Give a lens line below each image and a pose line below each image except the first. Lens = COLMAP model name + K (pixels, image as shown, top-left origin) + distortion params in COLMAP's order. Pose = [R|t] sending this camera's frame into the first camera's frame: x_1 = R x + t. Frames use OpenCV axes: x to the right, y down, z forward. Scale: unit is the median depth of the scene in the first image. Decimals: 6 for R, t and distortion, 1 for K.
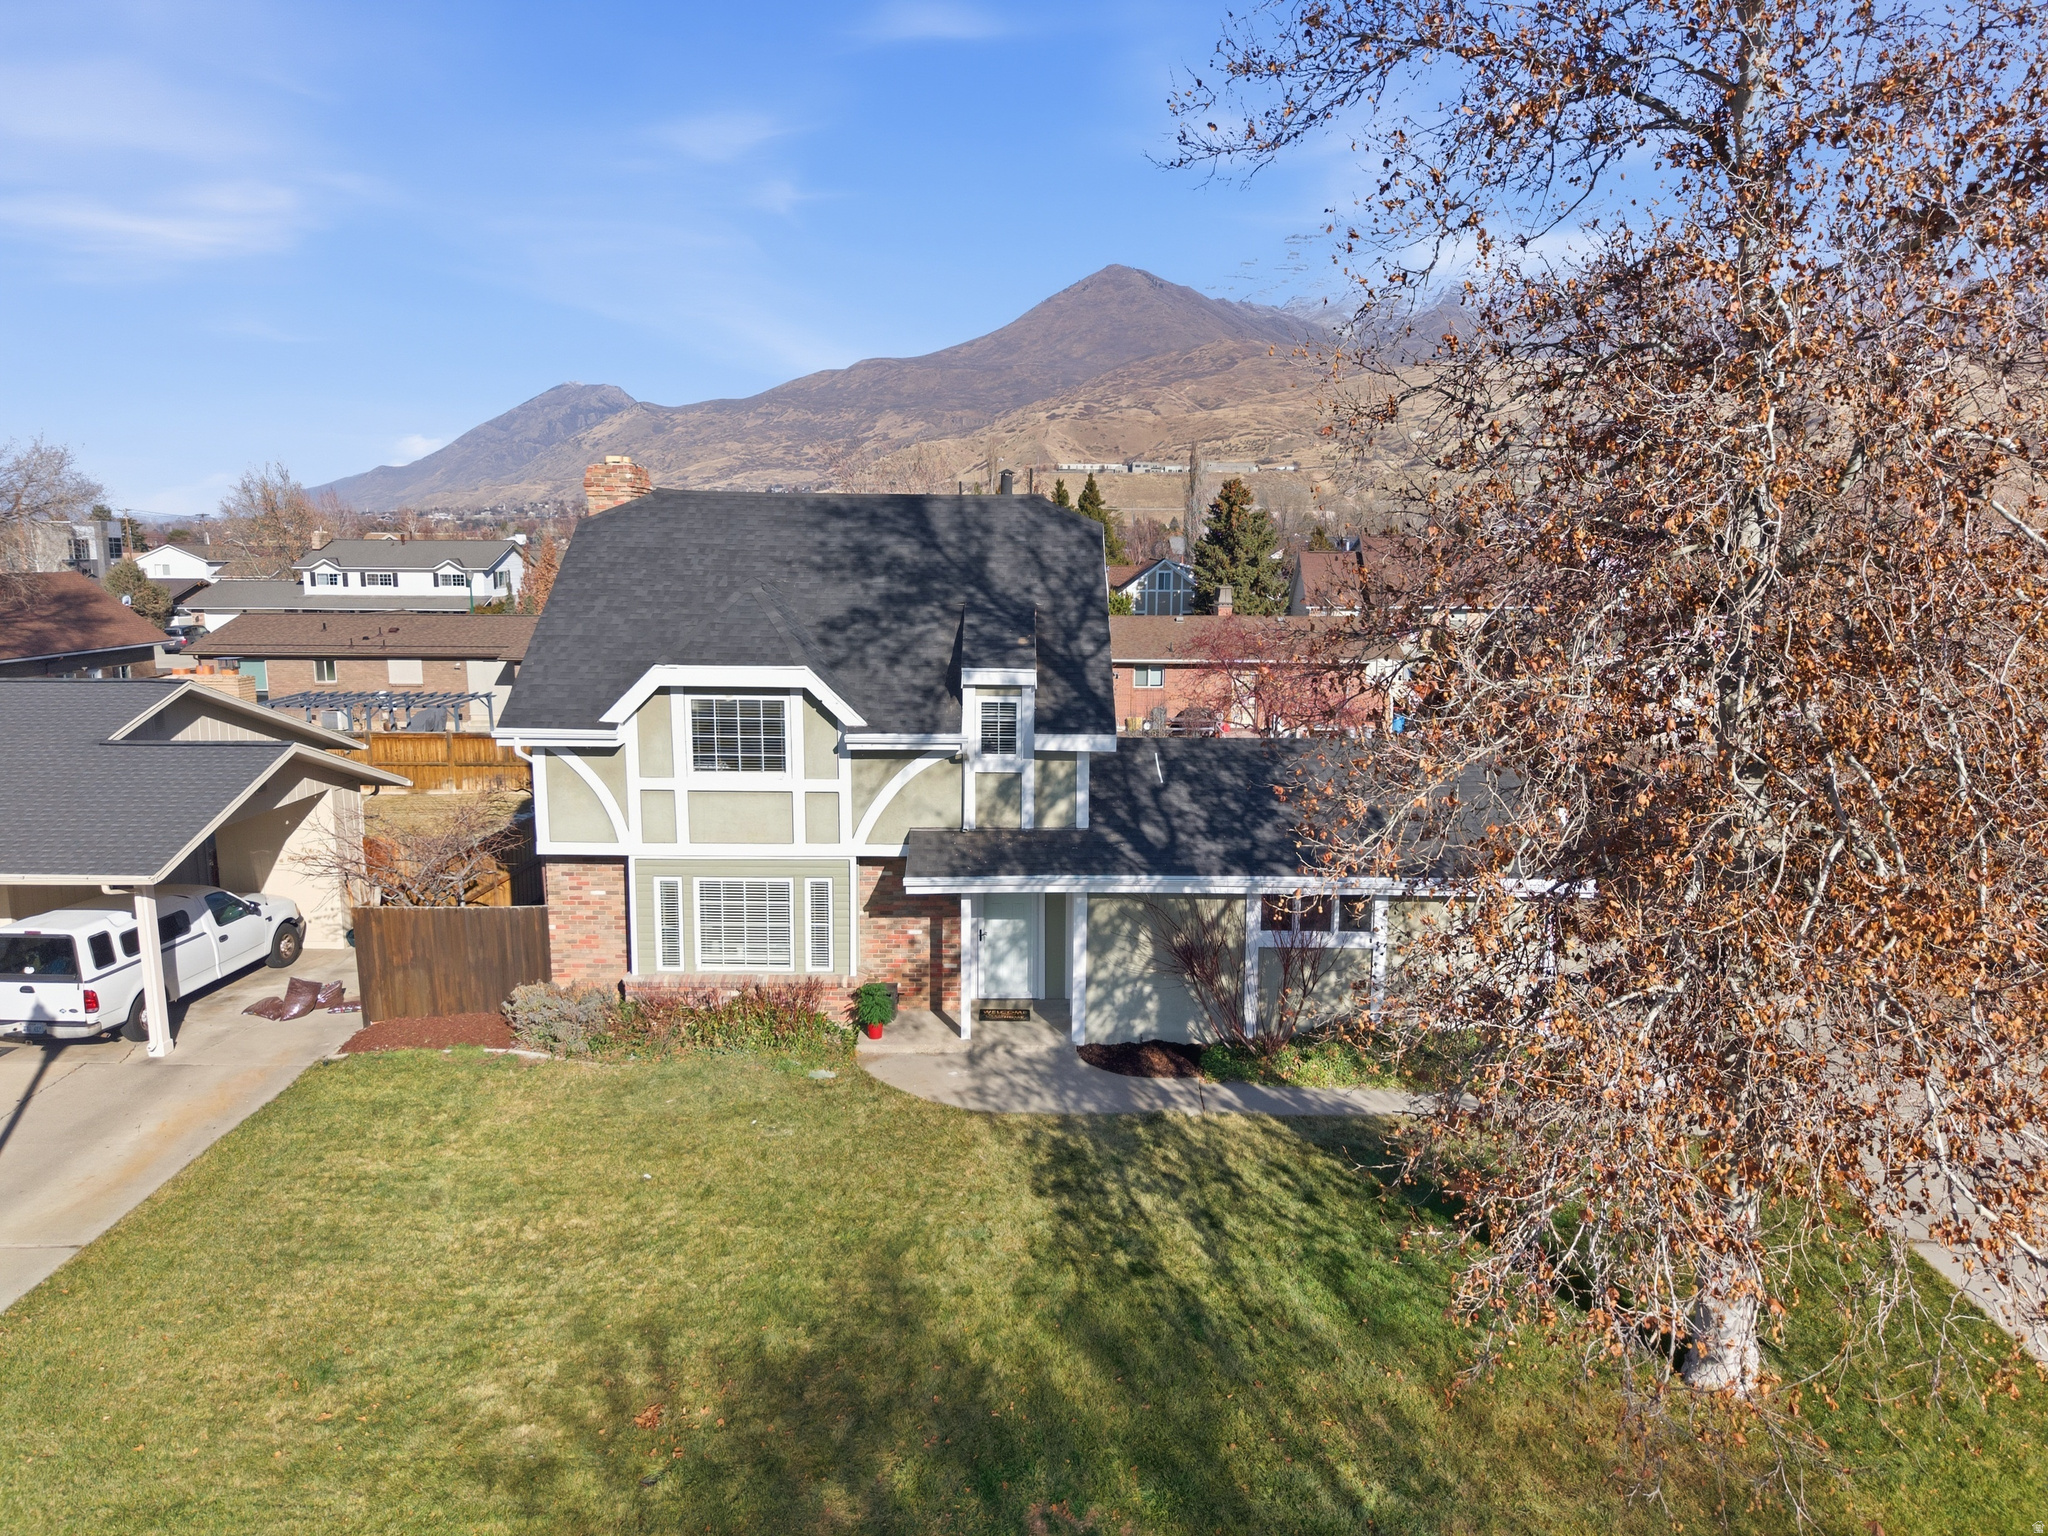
lens RADIAL K [[1410.6, 0, 1023.2], [0, 1410.6, 772.0], [0, 0, 1]] dist [0.043599, -0.044277]
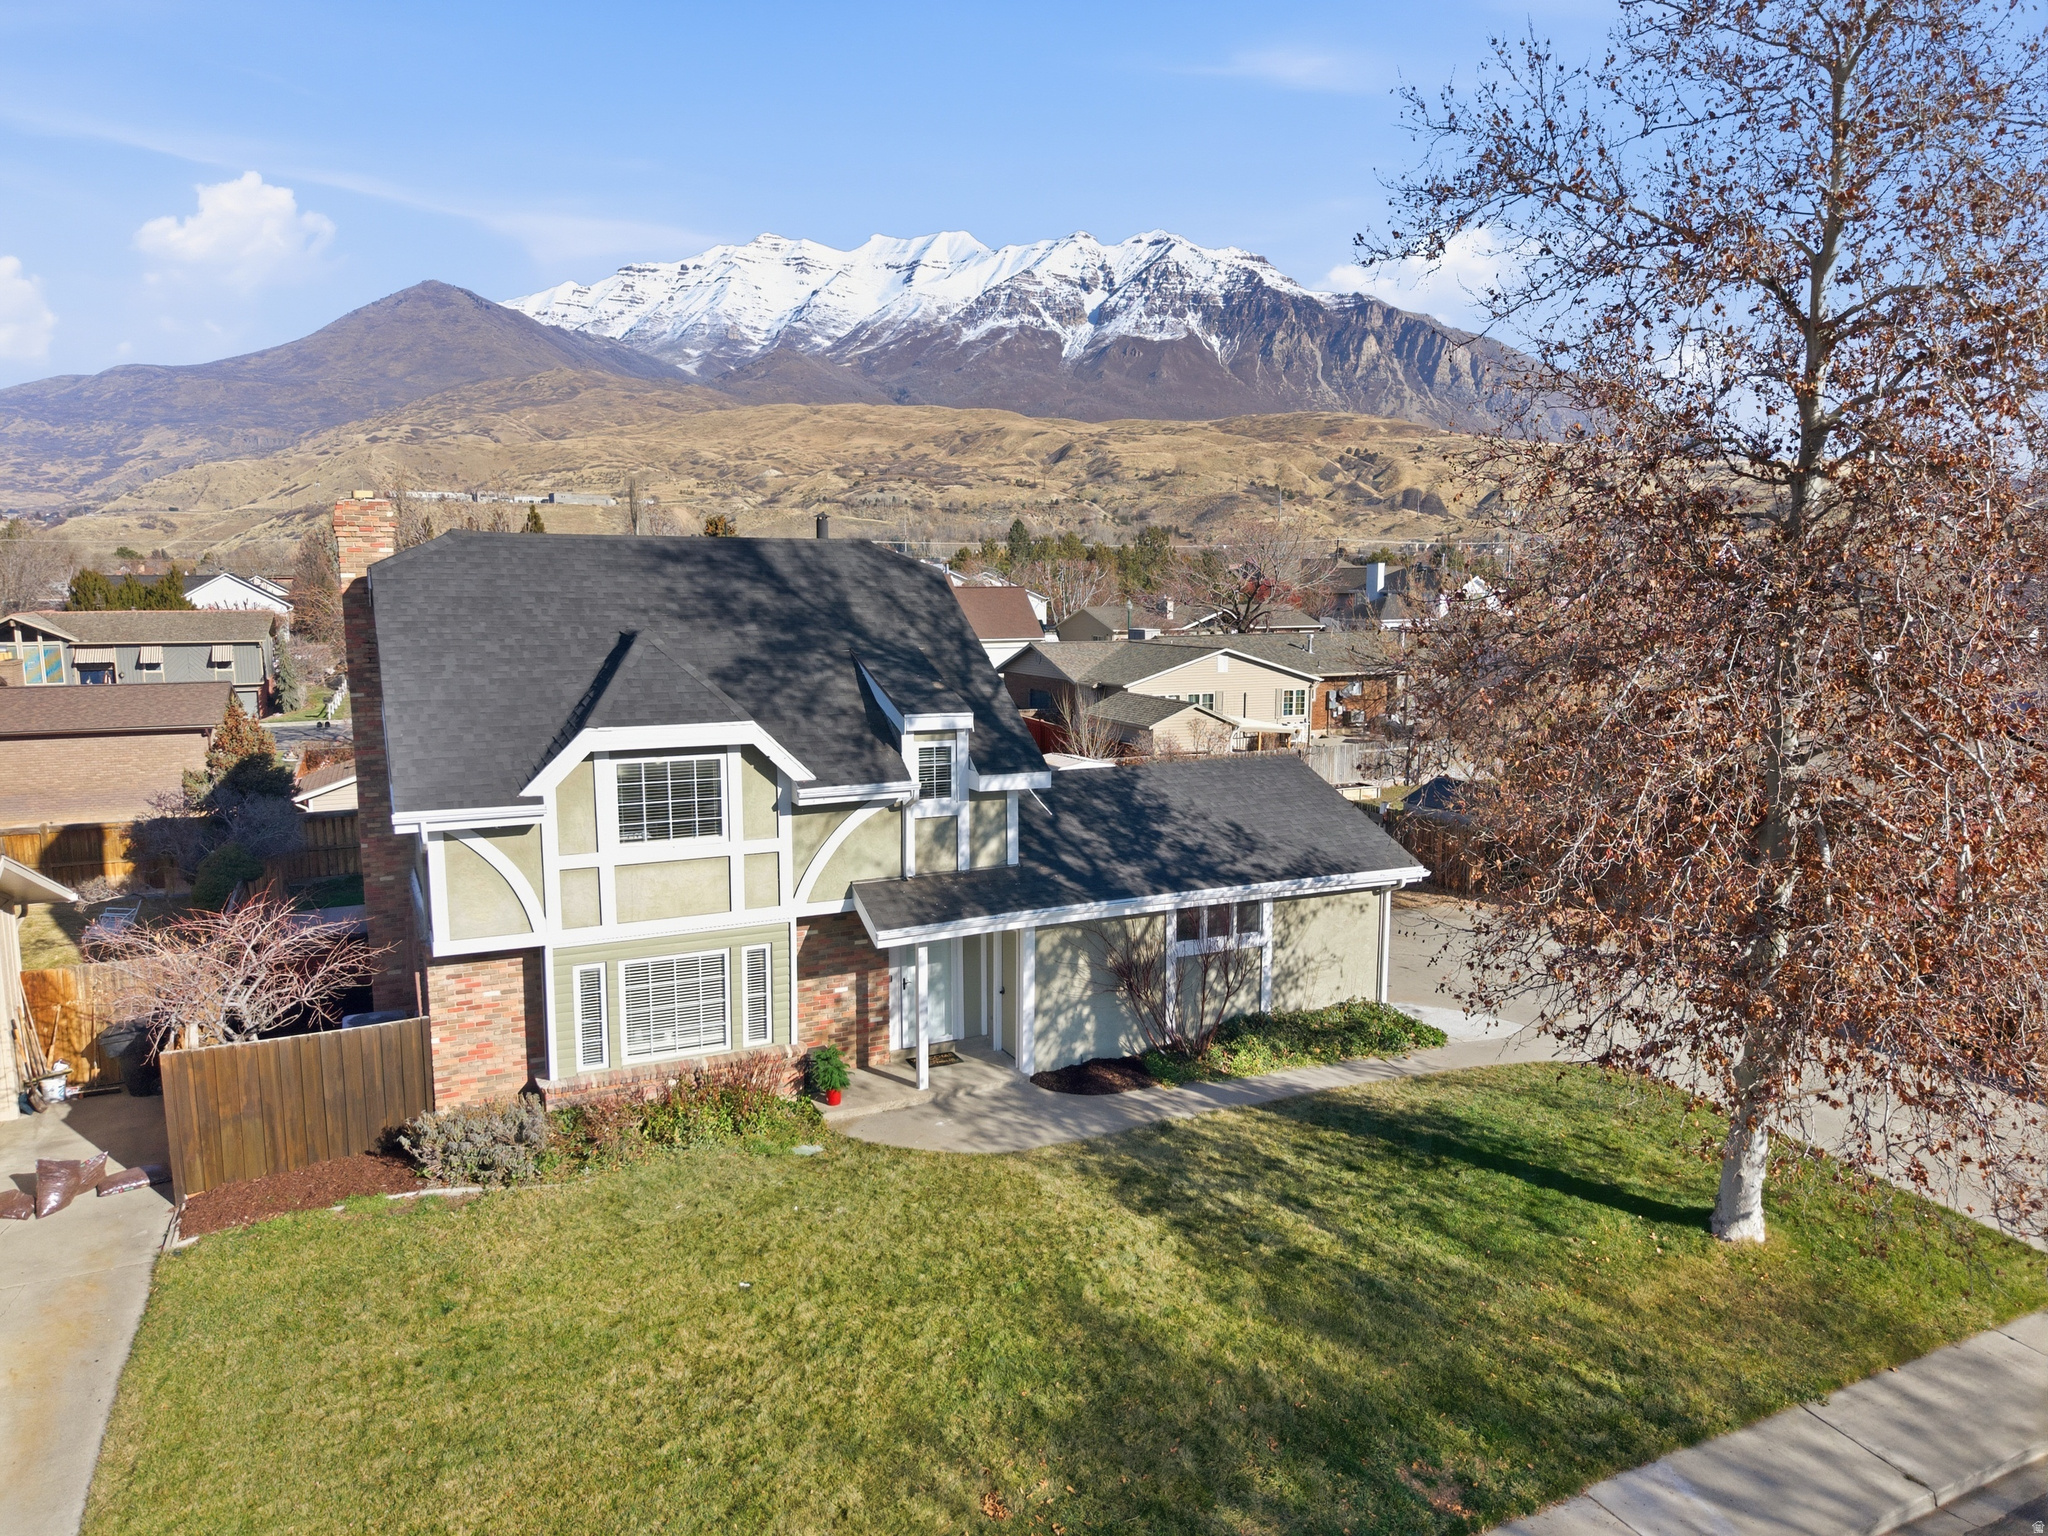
lens RADIAL K [[1410.6, 0, 1042.8], [0, 1410.6, 764.5], [0, 0, 1]] dist [0.043599, -0.044277]
pose [[0.893230, -0.065095, 0.444863, -0.393371], [0.077900, 0.996905, -0.010540, -0.020361], [-0.442800, 0.044069, 0.895537, 0.066685]]
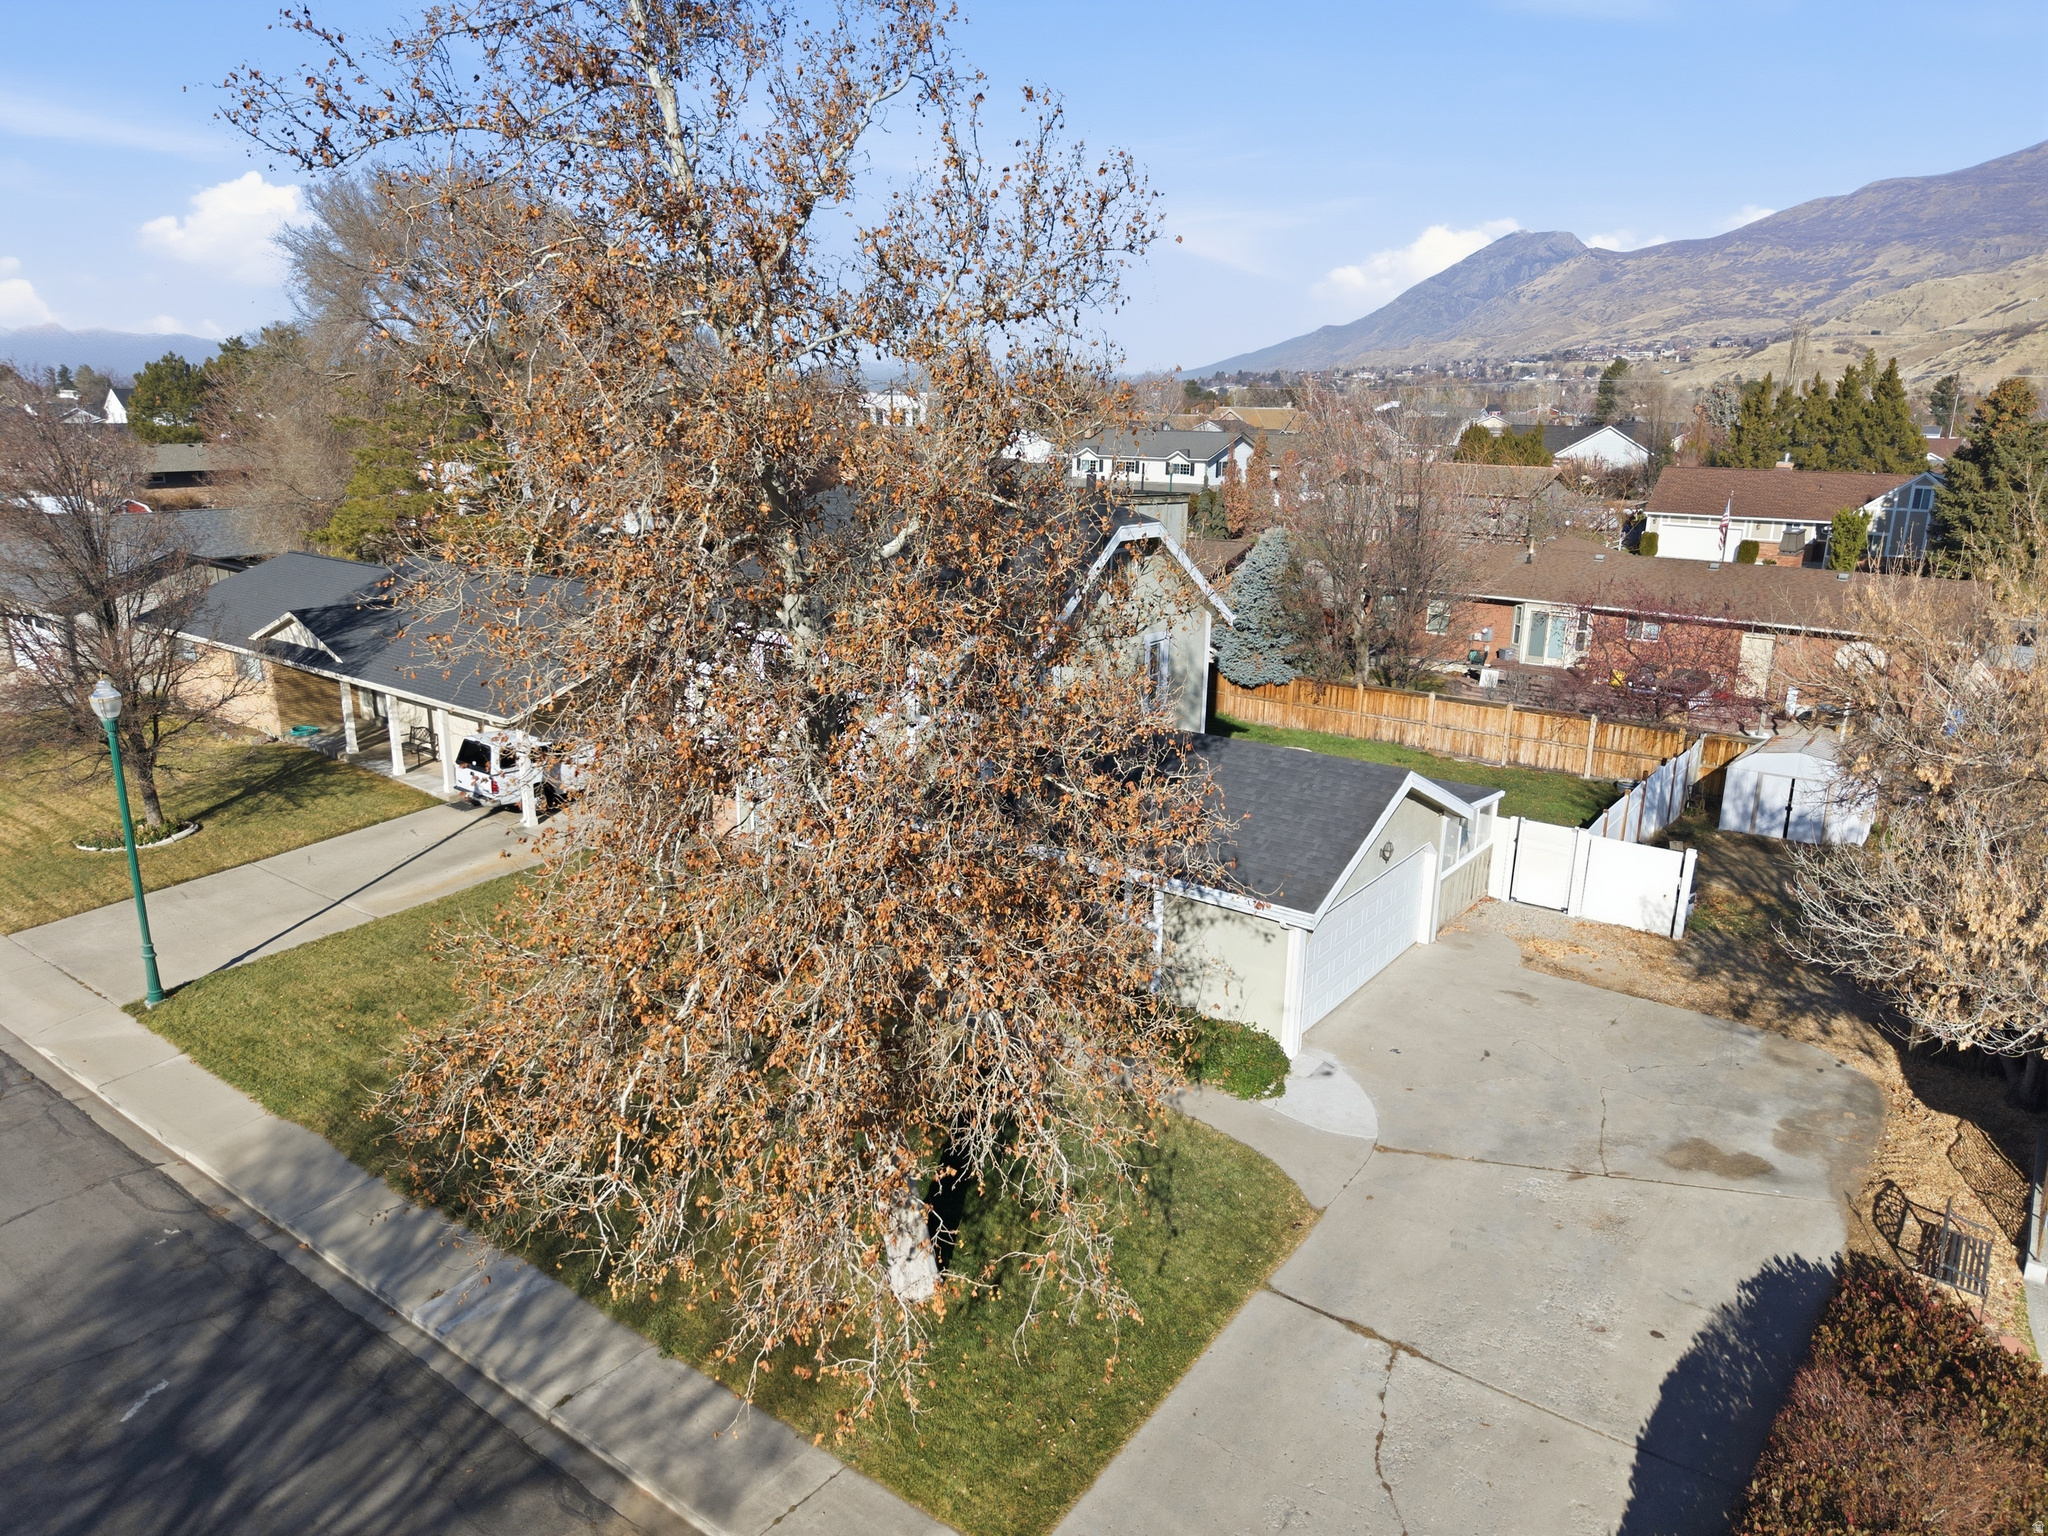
lens RADIAL K [[1410.6, 0, 1020.6], [0, 1410.6, 772.3], [0, 0, 1]] dist [0.043599, -0.044277]
pose [[0.800056, 0.162737, -0.577432, 0.793533], [-0.104164, 0.985568, 0.133438, -0.142785], [0.590813, -0.046610, 0.805461, 0.017623]]
